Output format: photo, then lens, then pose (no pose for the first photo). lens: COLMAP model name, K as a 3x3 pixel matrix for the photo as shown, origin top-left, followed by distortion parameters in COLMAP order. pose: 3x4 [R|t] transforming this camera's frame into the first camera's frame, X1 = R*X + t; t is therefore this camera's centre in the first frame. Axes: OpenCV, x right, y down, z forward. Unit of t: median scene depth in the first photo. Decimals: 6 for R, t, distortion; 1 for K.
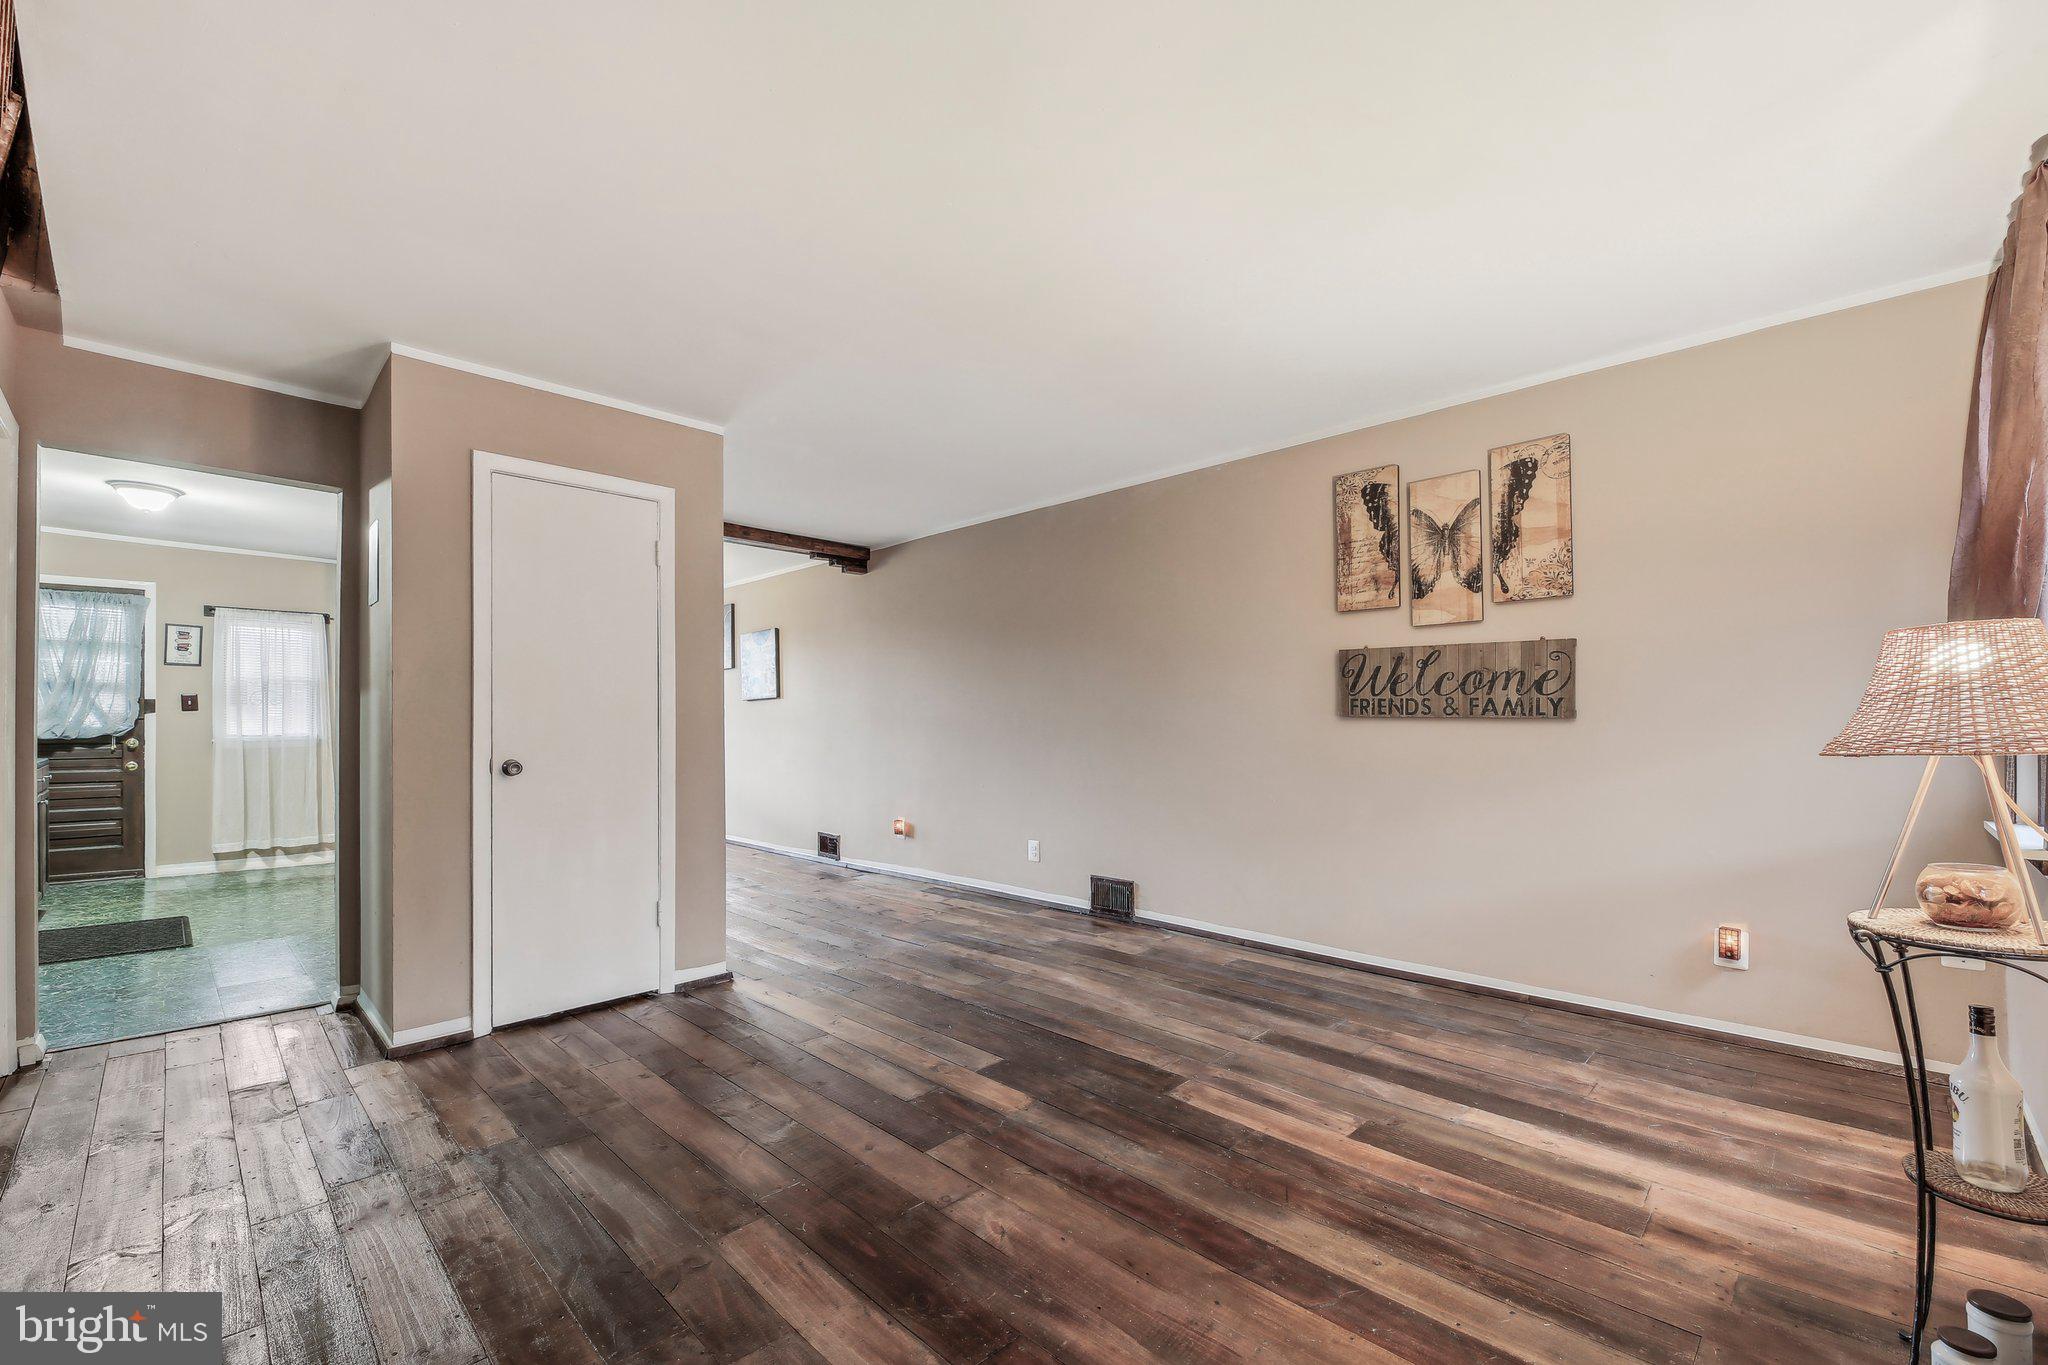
lens RADIAL K [[851.8, 0, 1000.9], [0, 851.8, 710.7], [0, 0, 1]] dist [0.001797, -0.001893]
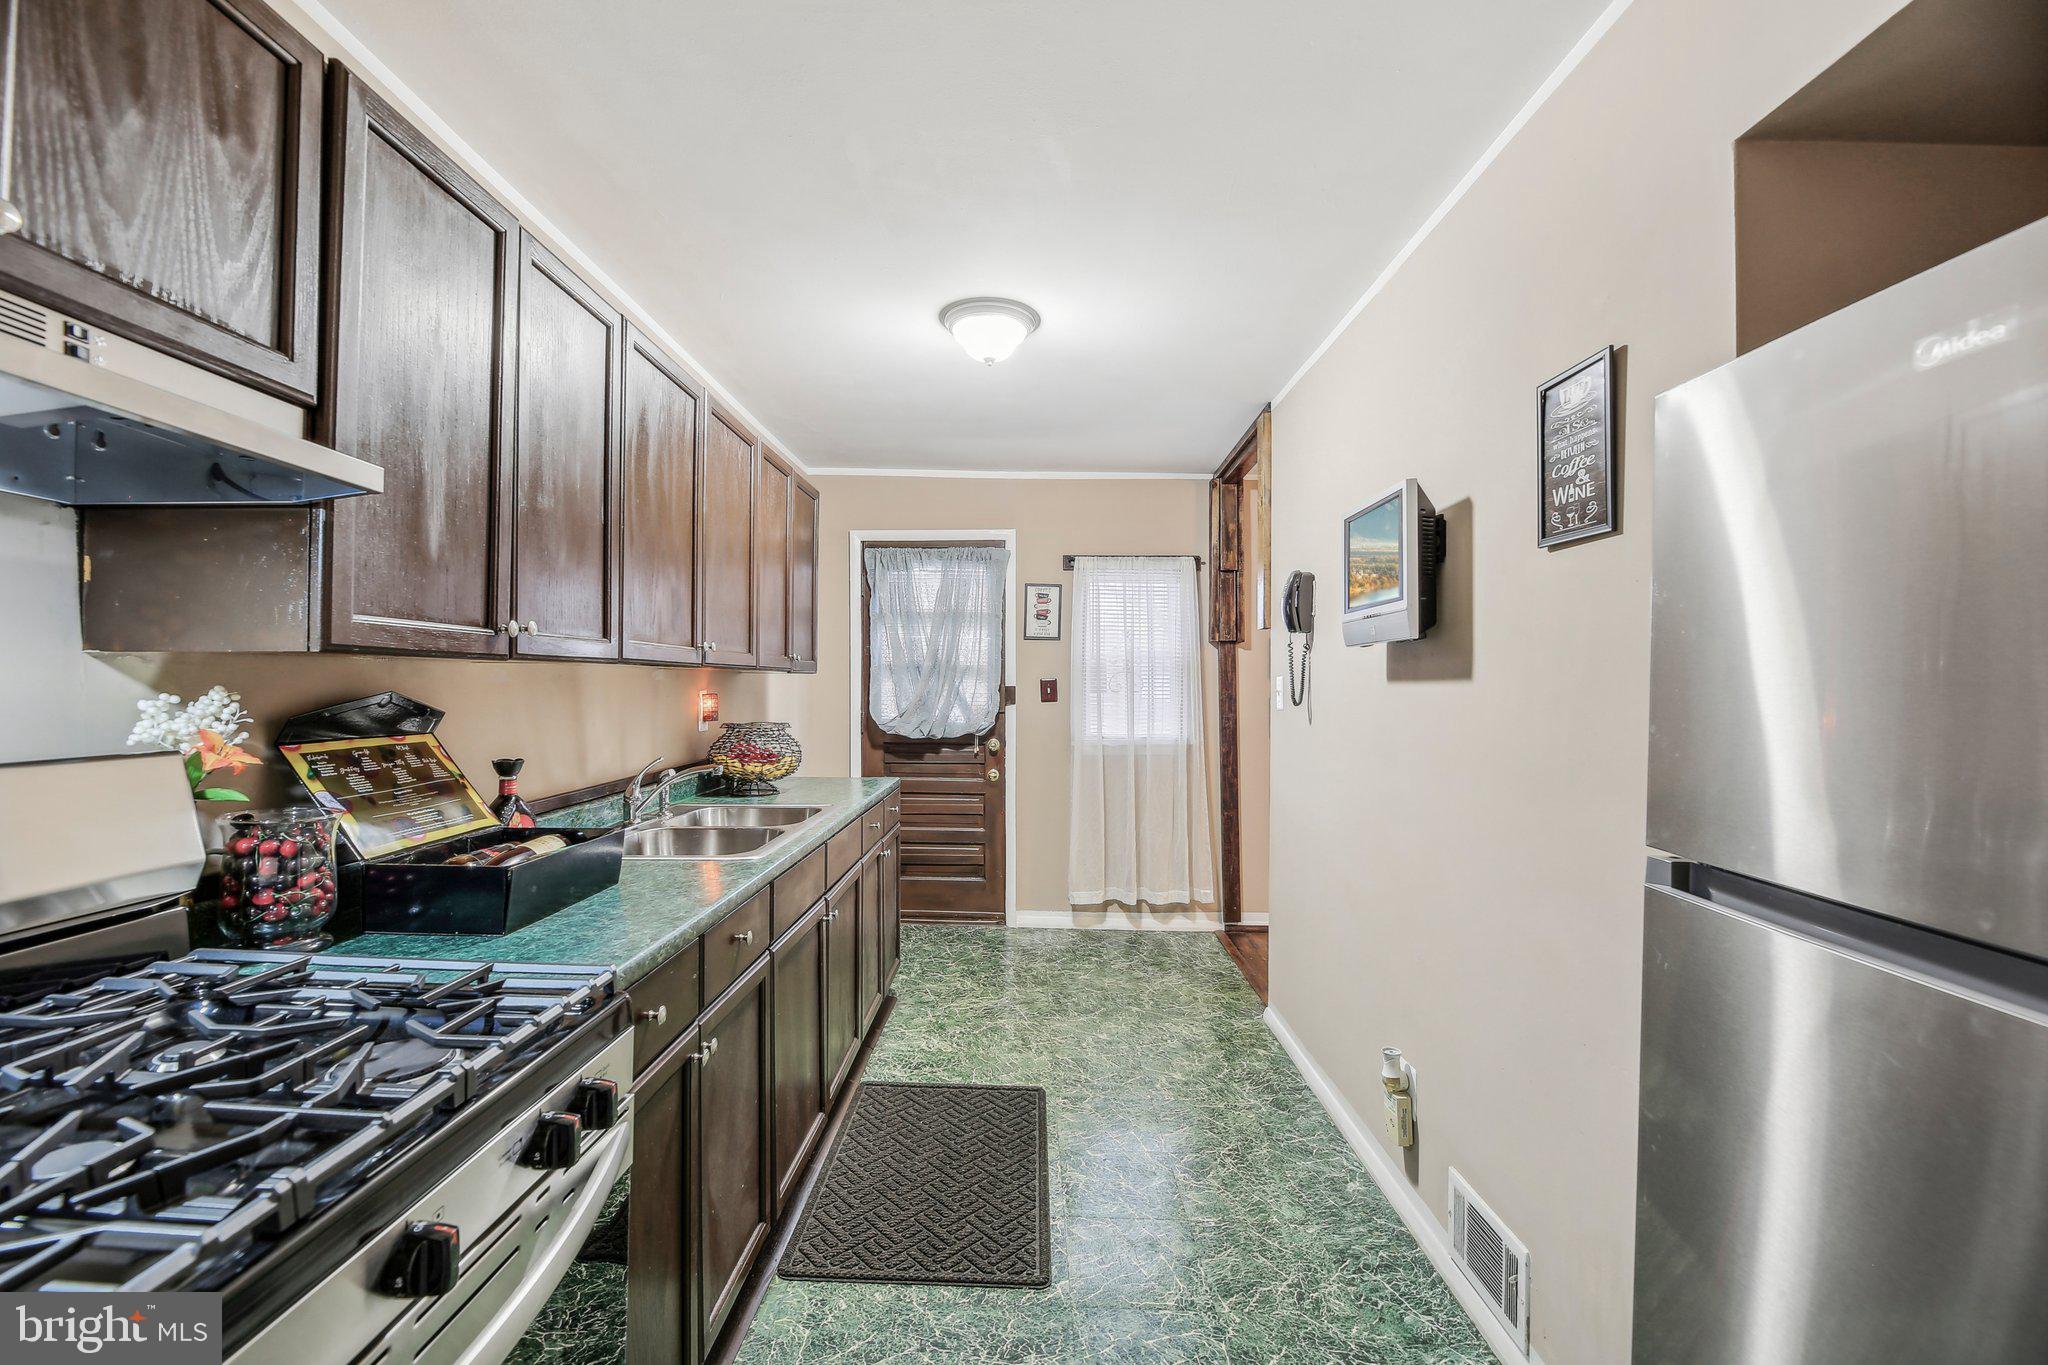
lens RADIAL K [[851.8, 0, 1004.0], [0, 851.8, 686.8], [0, 0, 1]] dist [0.001797, -0.001893]
pose [[0.682234, 0.003351, -0.731126, -0.453896], [0.000461, 0.999987, 0.005014, -0.016913], [0.731133, -0.003758, 0.682224, 0.483219]]
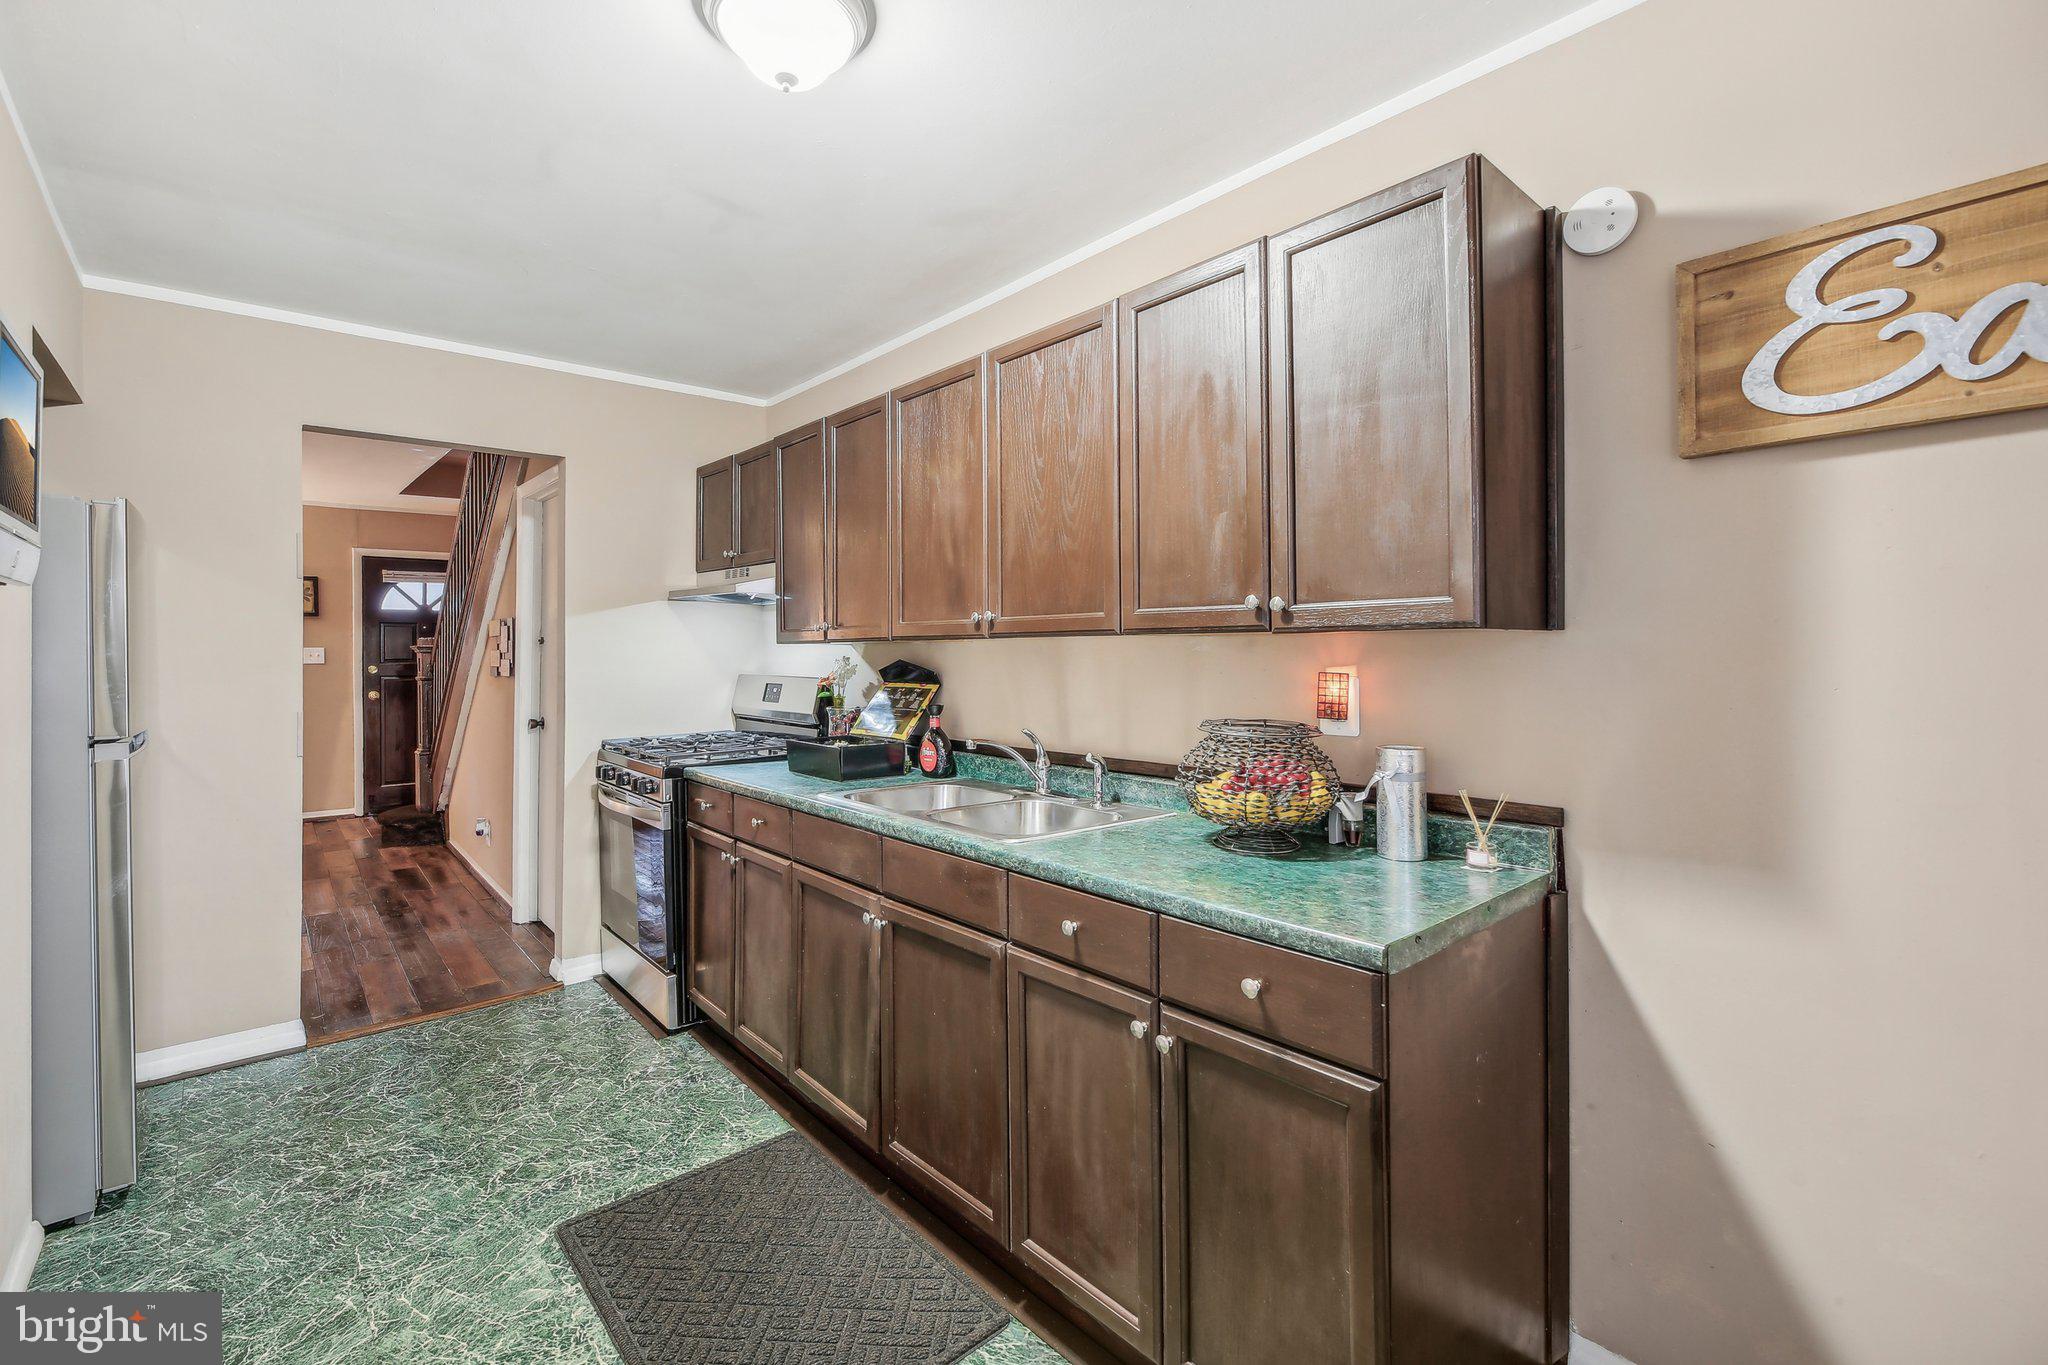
lens RADIAL K [[851.8, 0, 960.4], [0, 851.8, 662.1], [0, 0, 1]] dist [0.001797, -0.001893]
pose [[-0.996157, 0.001247, 0.087580, -0.794845], [0.000929, 0.999993, -0.003675, -0.011516], [-0.087584, -0.003579, -0.996151, 0.940455]]
